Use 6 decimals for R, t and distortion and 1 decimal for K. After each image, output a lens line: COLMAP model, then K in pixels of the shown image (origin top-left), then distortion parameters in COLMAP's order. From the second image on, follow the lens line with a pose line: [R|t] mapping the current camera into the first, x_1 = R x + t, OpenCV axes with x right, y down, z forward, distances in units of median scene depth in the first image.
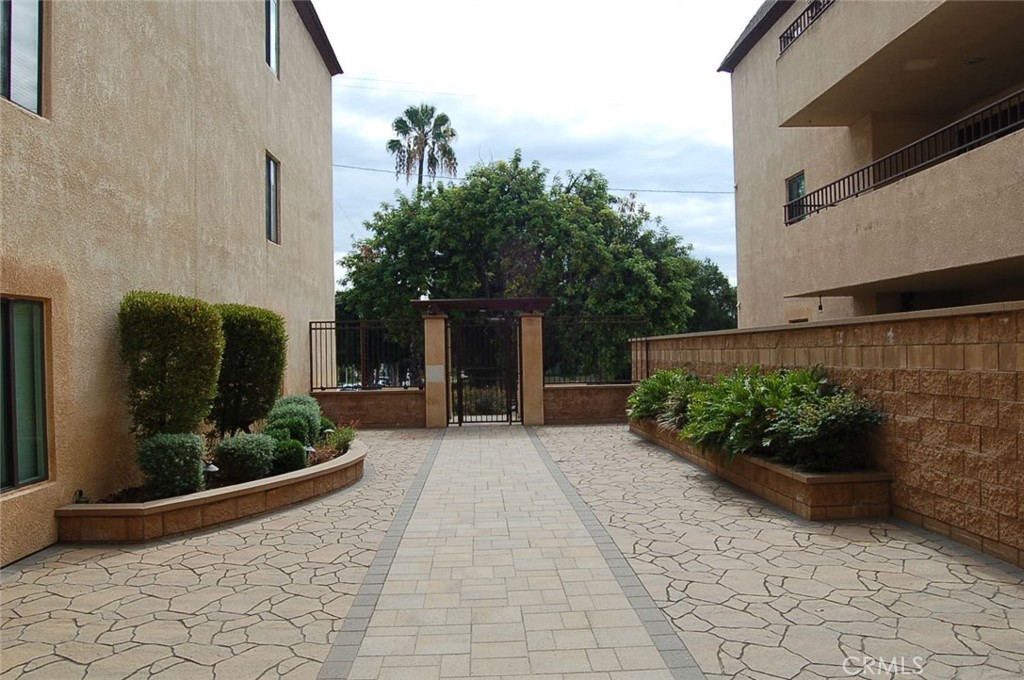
lens RADIAL K [[785.7, 0, 511.0], [0, 785.7, 356.8], [0, 0, 1]] dist [-0.074034, 0.003960]
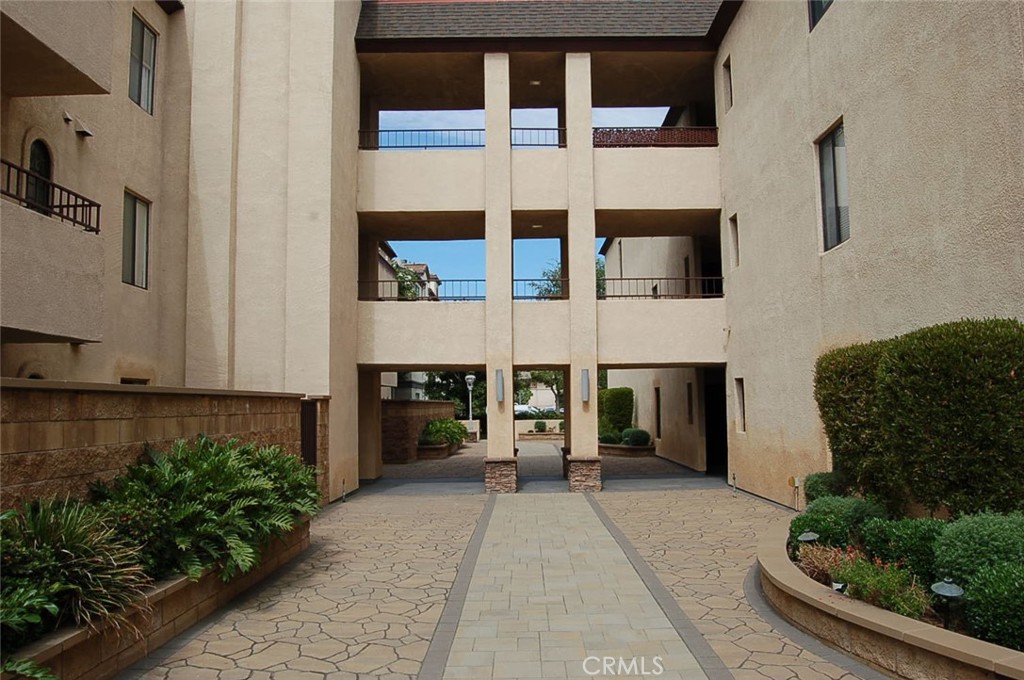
lens RADIAL K [[785.7, 0, 511.0], [0, 785.7, 356.8], [0, 0, 1]] dist [-0.074034, 0.003960]
pose [[-0.998156, 0.032670, 0.051163, -0.025718], [0.029673, 0.997859, -0.058278, -0.018798], [-0.052958, -0.056652, -0.996988, 1.978214]]
